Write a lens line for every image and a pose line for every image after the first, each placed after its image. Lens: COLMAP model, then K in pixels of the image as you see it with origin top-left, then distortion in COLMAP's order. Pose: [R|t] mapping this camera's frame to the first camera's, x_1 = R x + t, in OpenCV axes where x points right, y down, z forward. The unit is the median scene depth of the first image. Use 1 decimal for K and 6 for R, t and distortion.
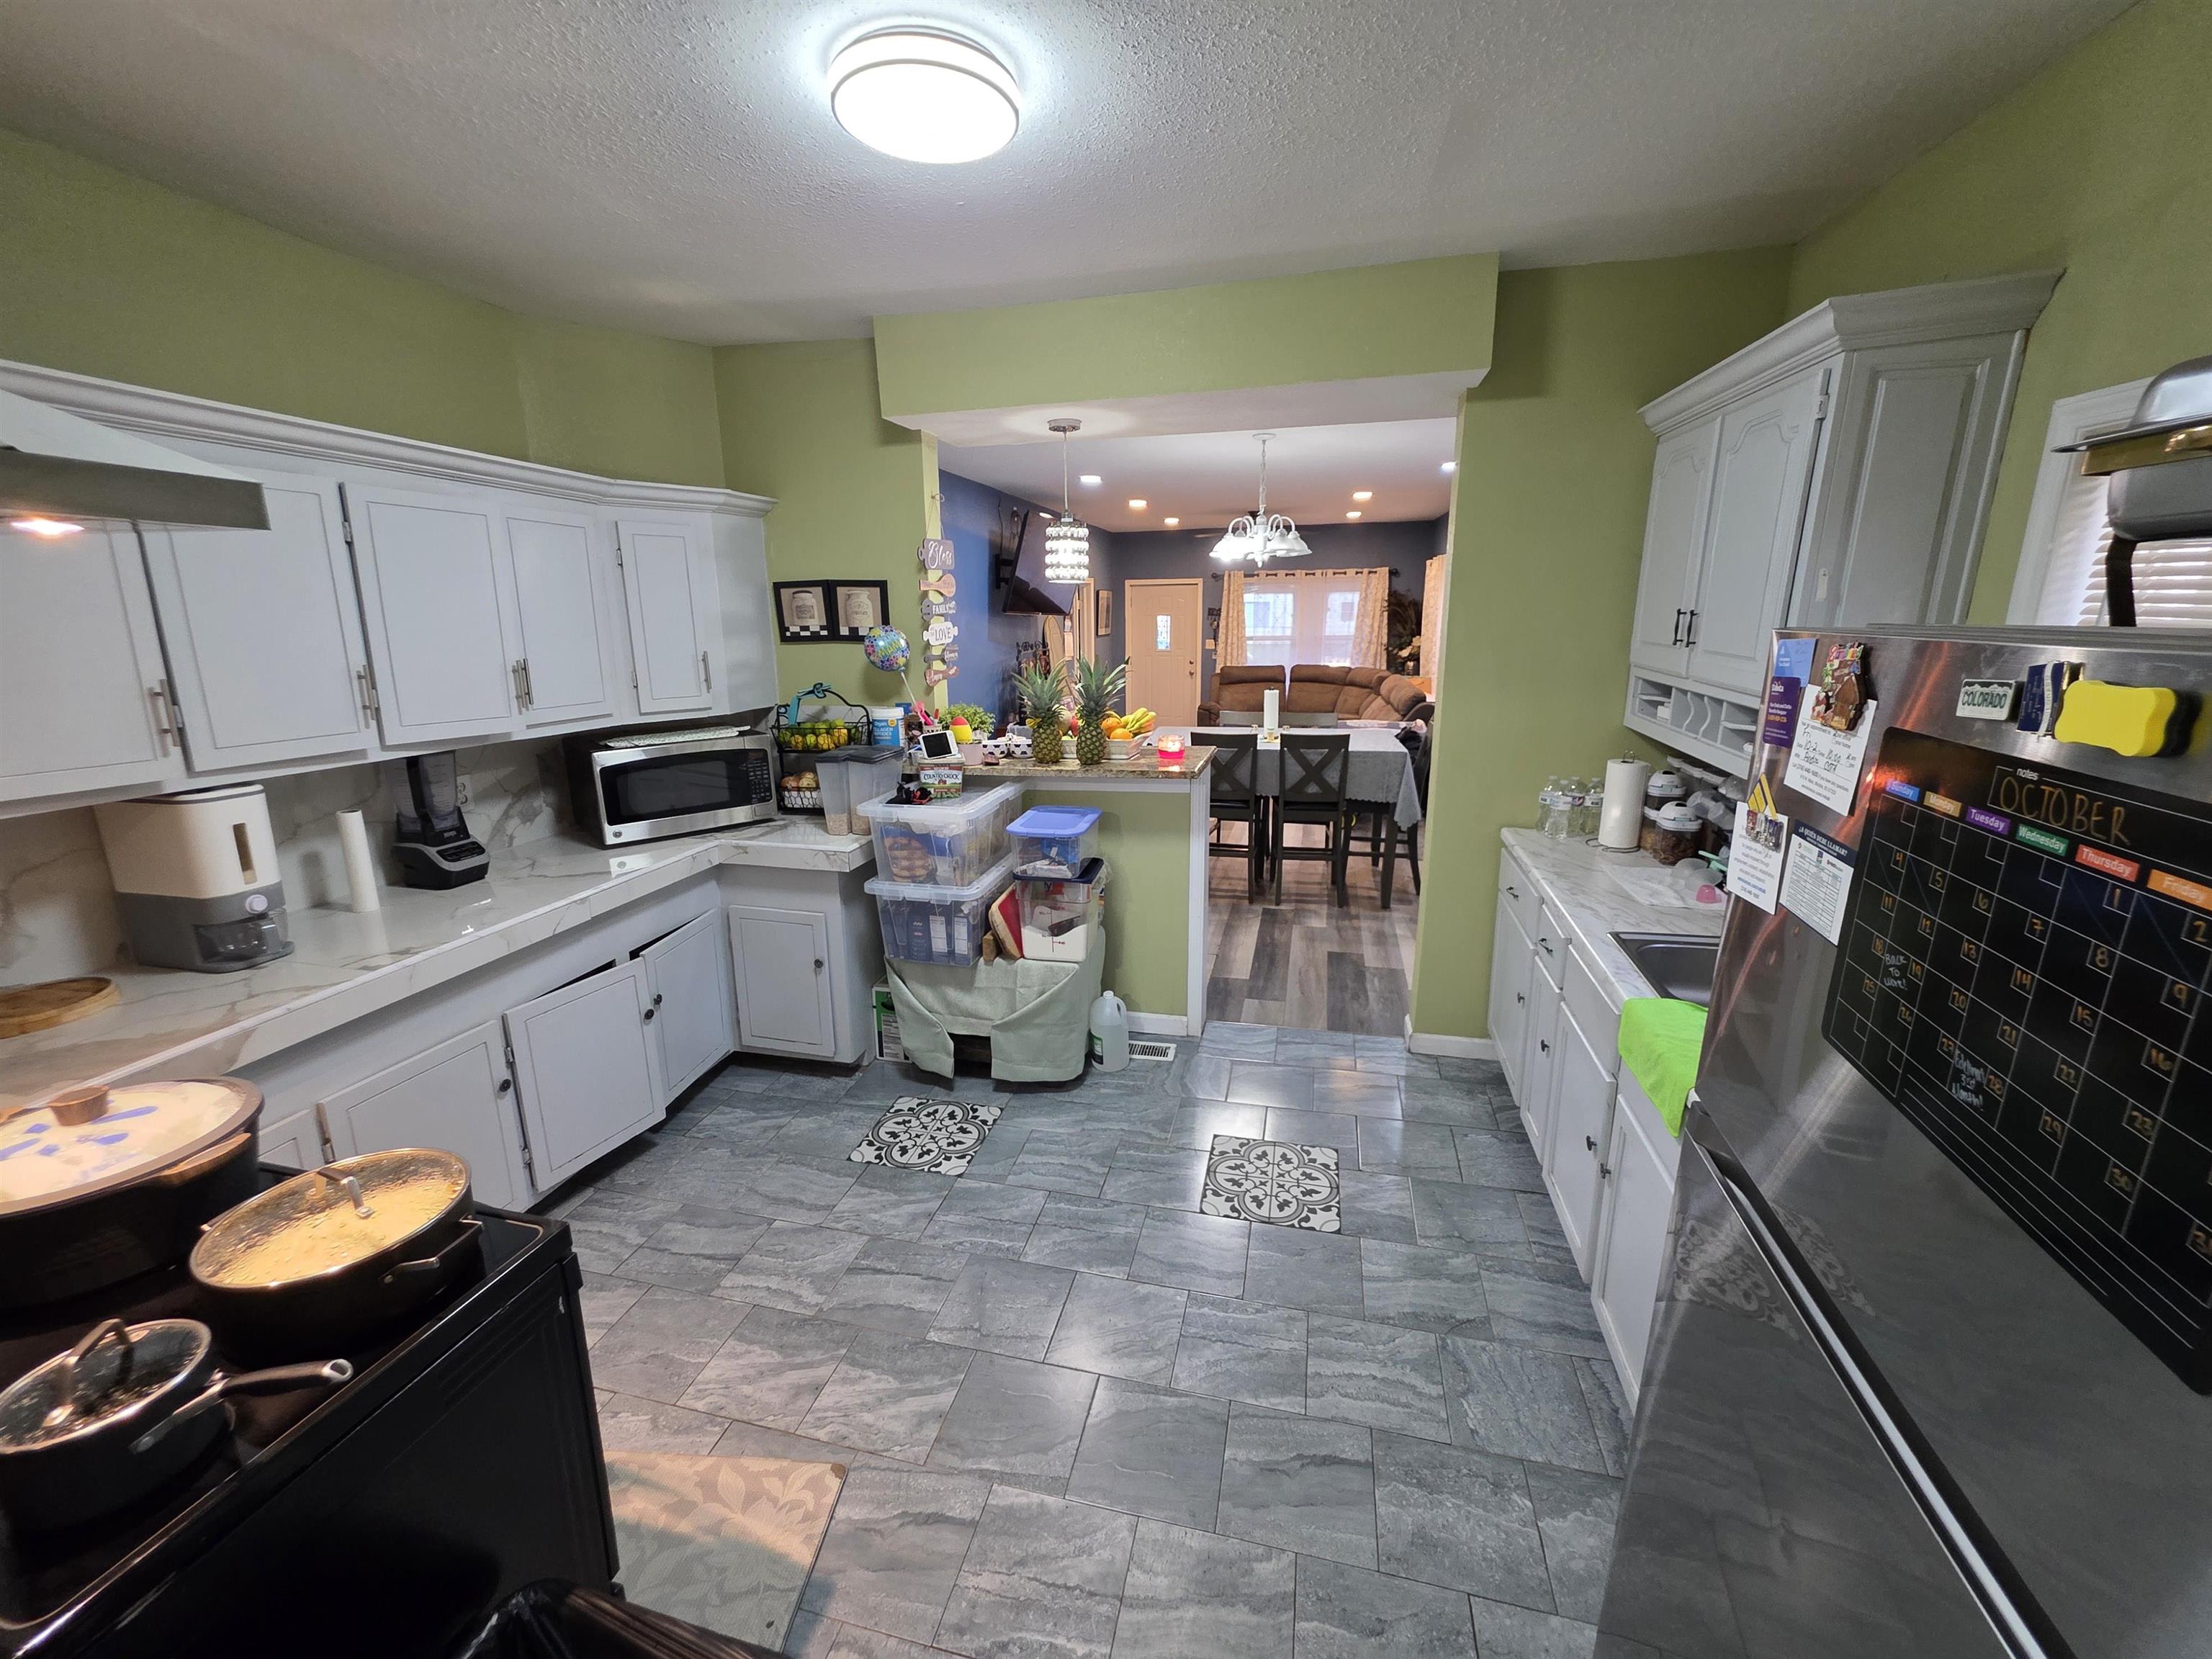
lens RADIAL K [[878.2, 0, 1072.0], [0, 878.2, 832.0], [0, 0, 1]] dist [0.000672, 0.000098]
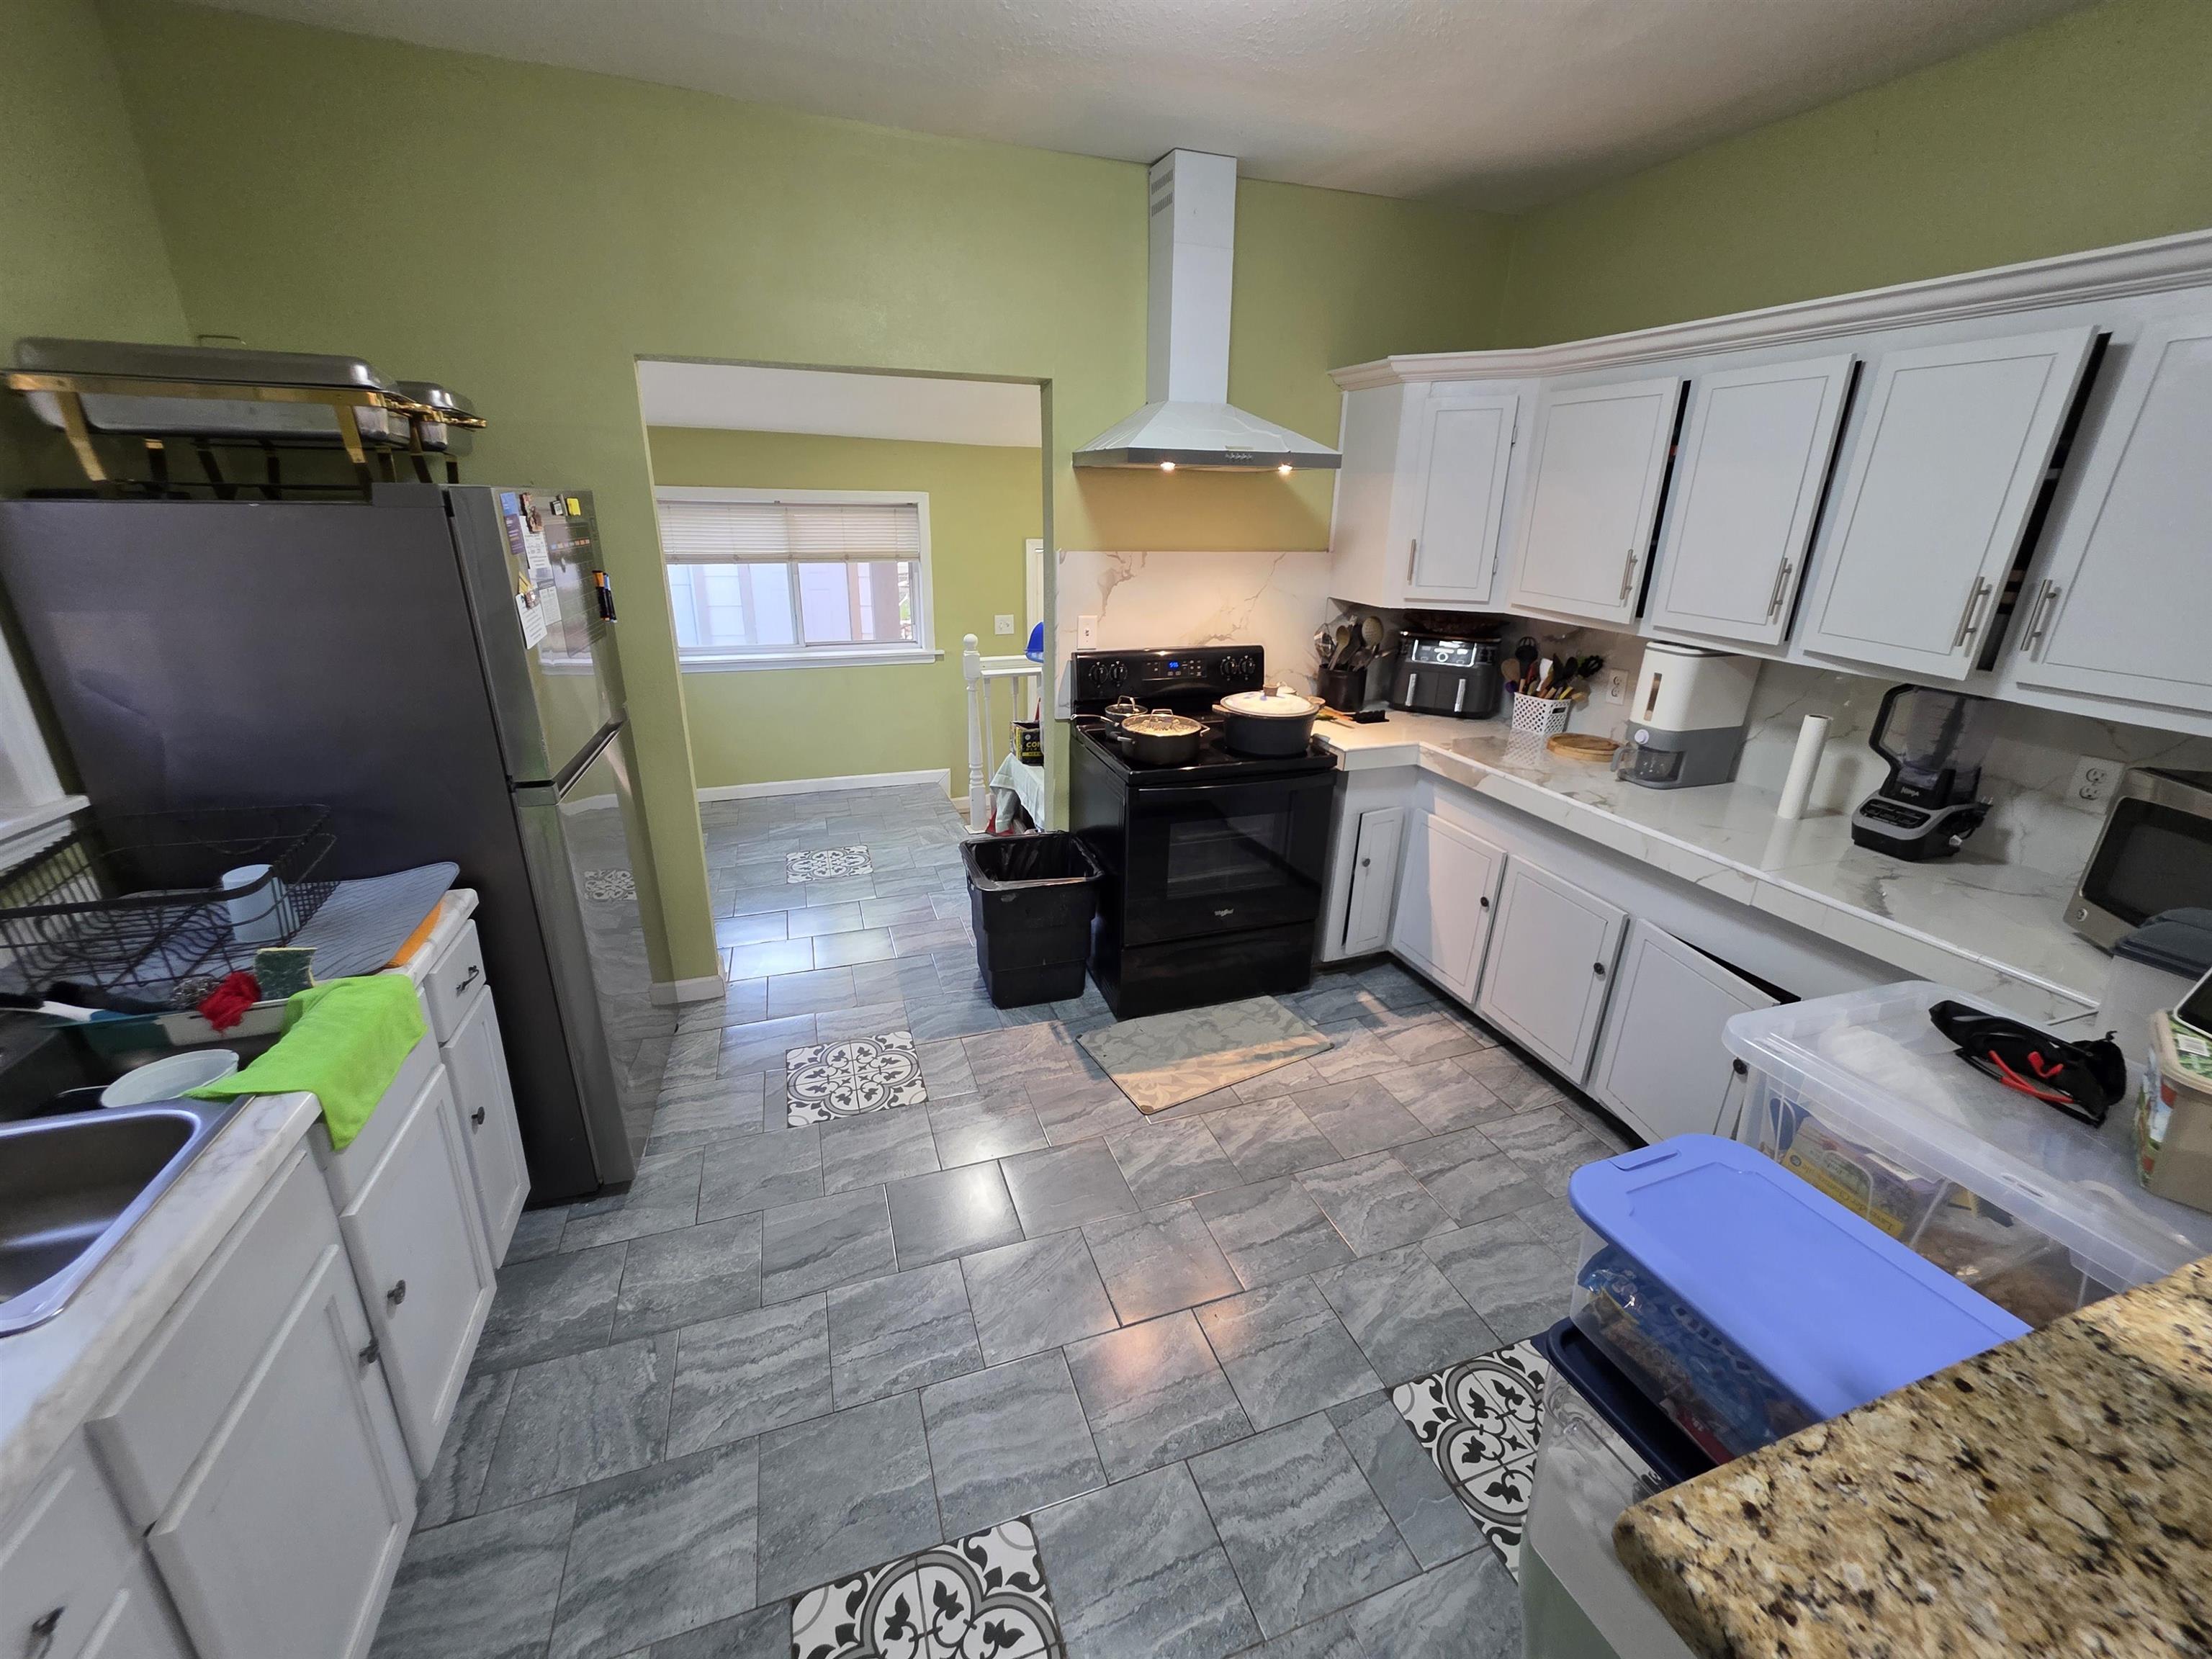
lens RADIAL K [[891.6, 0, 1107.3], [0, 891.6, 819.9], [0, 0, 1]] dist [0.000320, 0.000231]
pose [[-0.822238, 0.178754, -0.540344, 0.477026], [-0.152440, 0.845542, 0.511684, -0.397730], [0.548349, 0.503096, -0.667988, 1.656337]]
